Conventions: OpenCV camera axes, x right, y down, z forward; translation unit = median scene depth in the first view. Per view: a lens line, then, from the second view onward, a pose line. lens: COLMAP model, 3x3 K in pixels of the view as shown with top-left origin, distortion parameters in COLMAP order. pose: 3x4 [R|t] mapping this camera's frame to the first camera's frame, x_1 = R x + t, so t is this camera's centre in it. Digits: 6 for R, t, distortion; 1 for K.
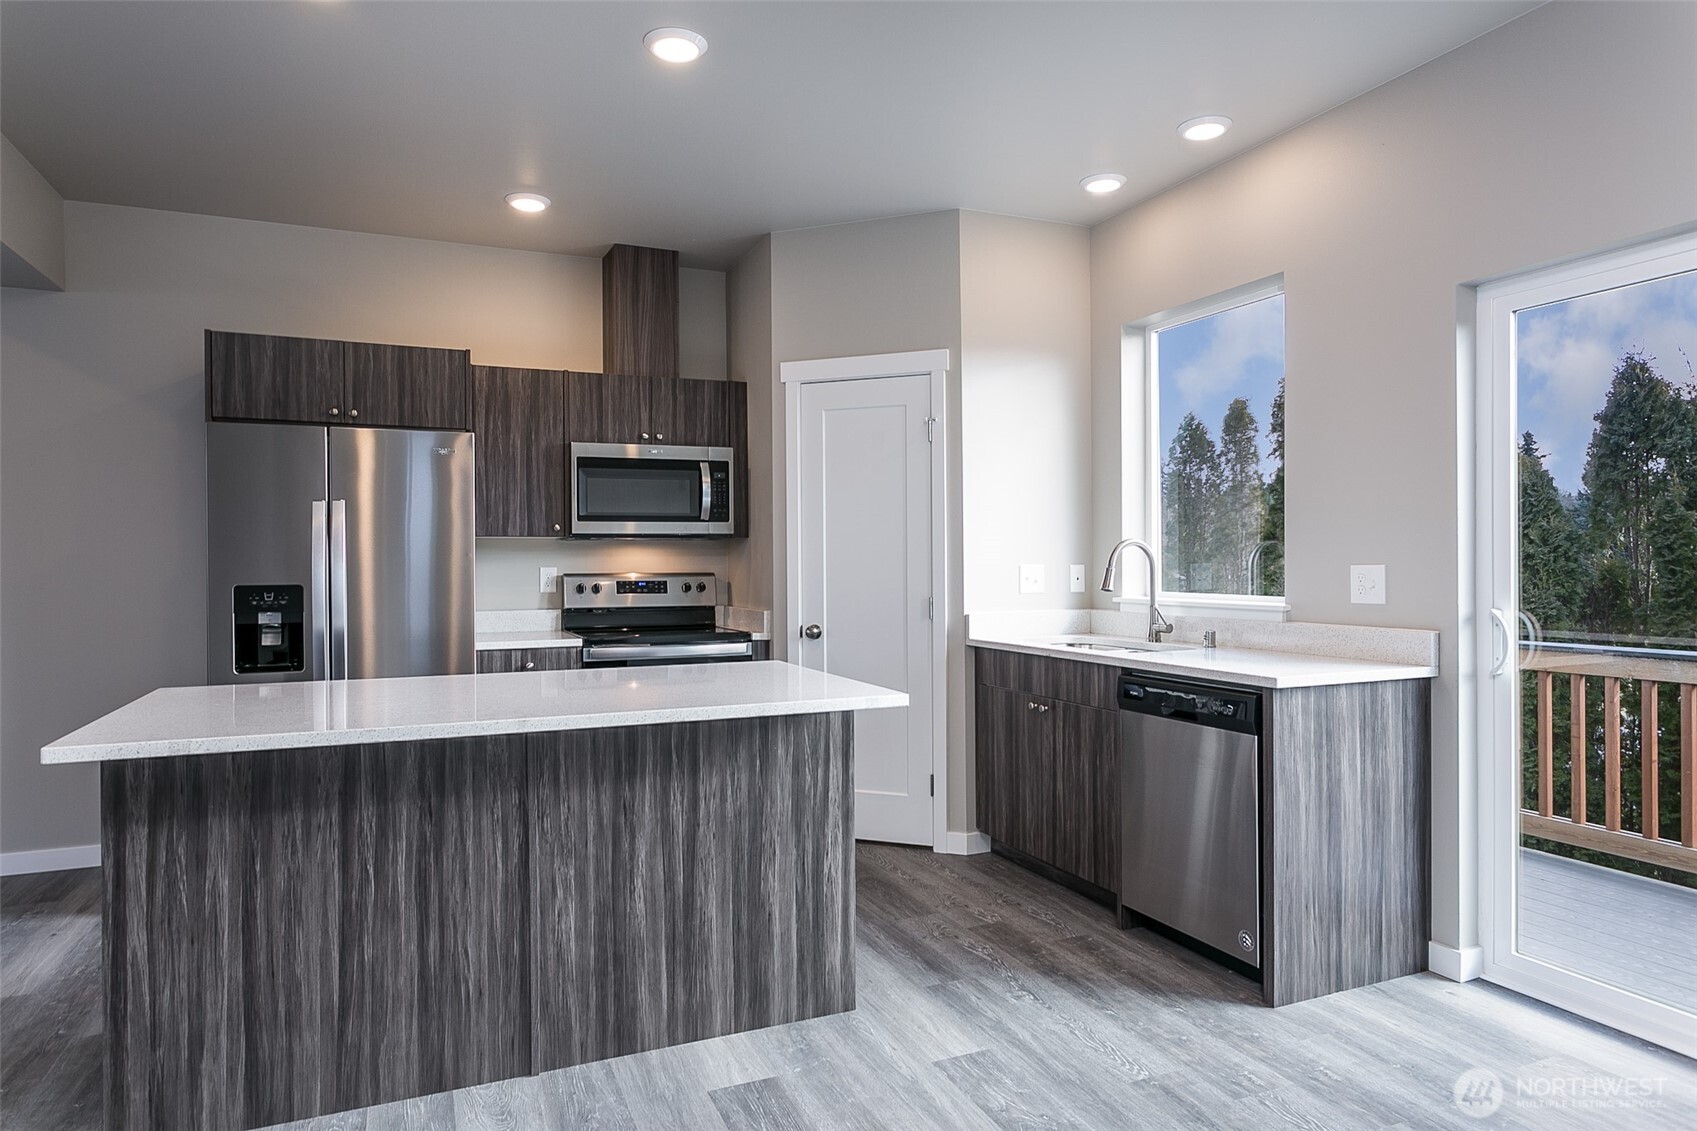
lens RADIAL K [[1008.8, 0, 848.5], [0, 1008.8, 565.5], [0, 0, 1]] dist [-0.005425, -0.001633]
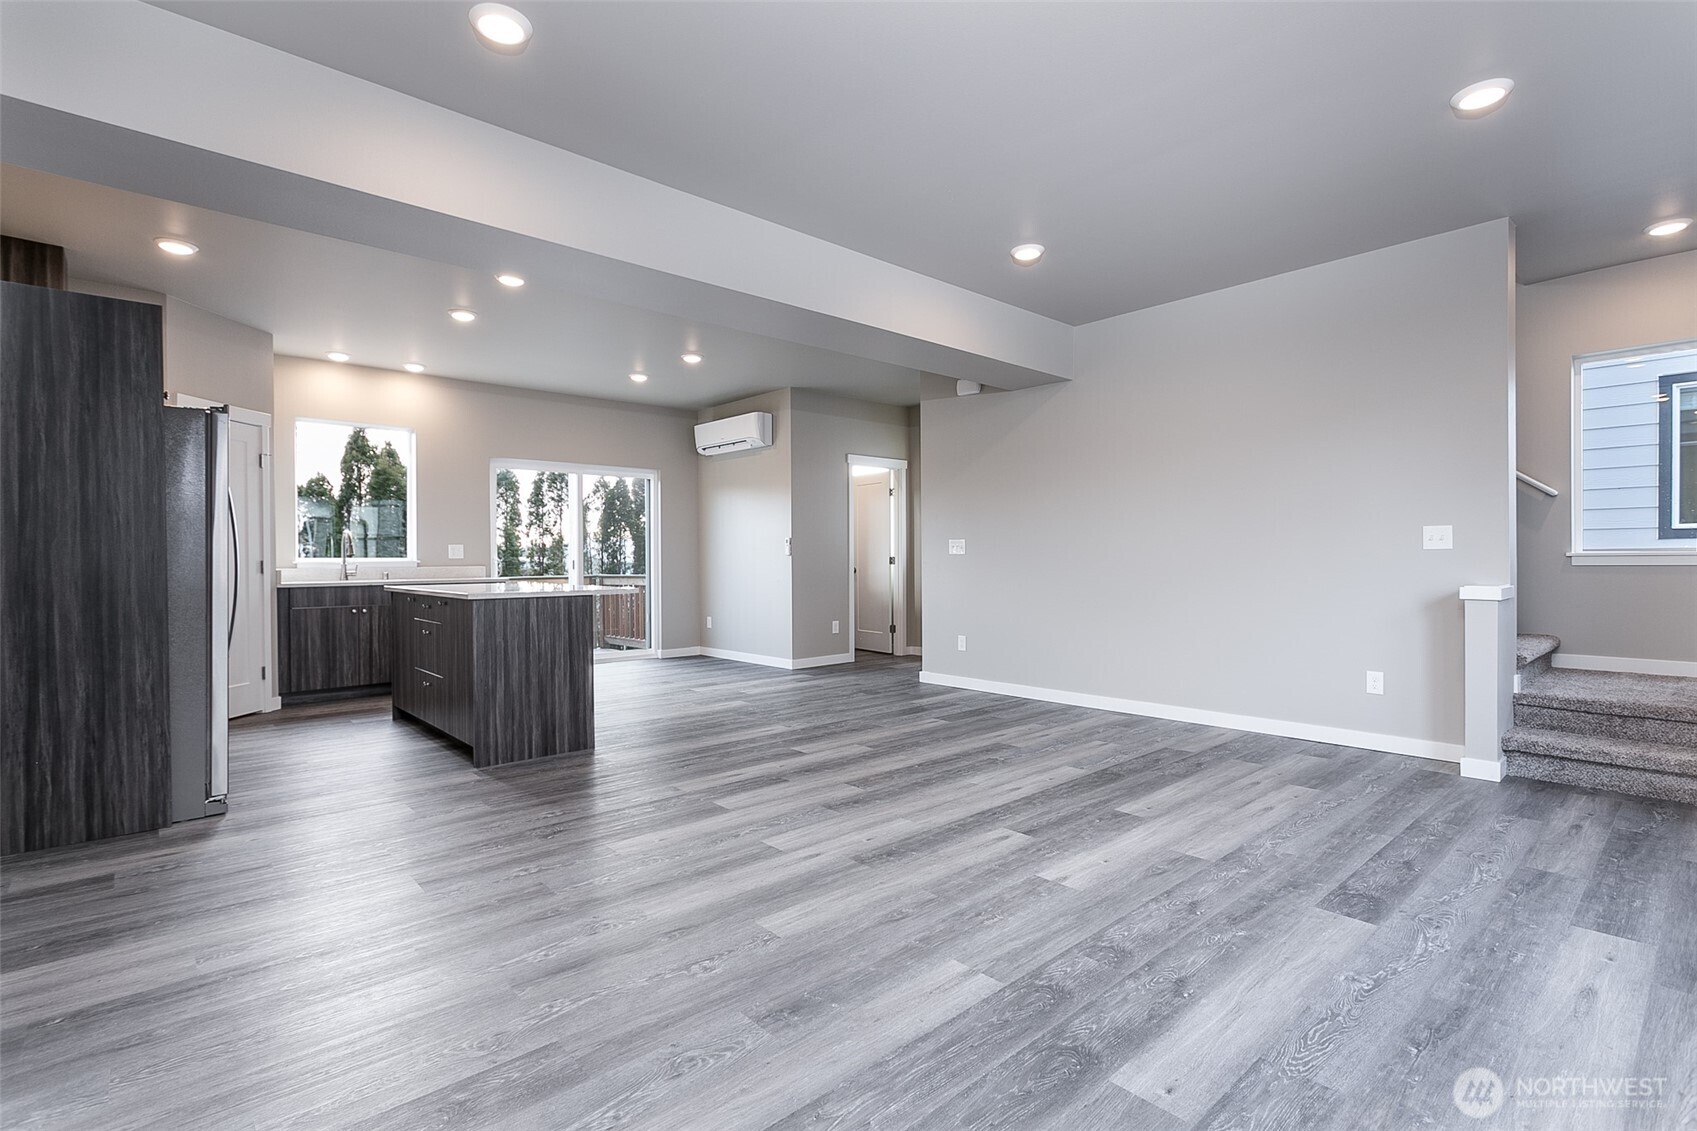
lens RADIAL K [[798.0, 0, 846.9], [0, 798.0, 564.4], [0, 0, 1]] dist [0.000356, 0.000243]
pose [[-0.317825, -0.000488, 0.948149, -2.199865], [0.009331, 0.999950, 0.003643, 0.063507], [-0.948104, 0.010005, -0.317804, 0.749926]]
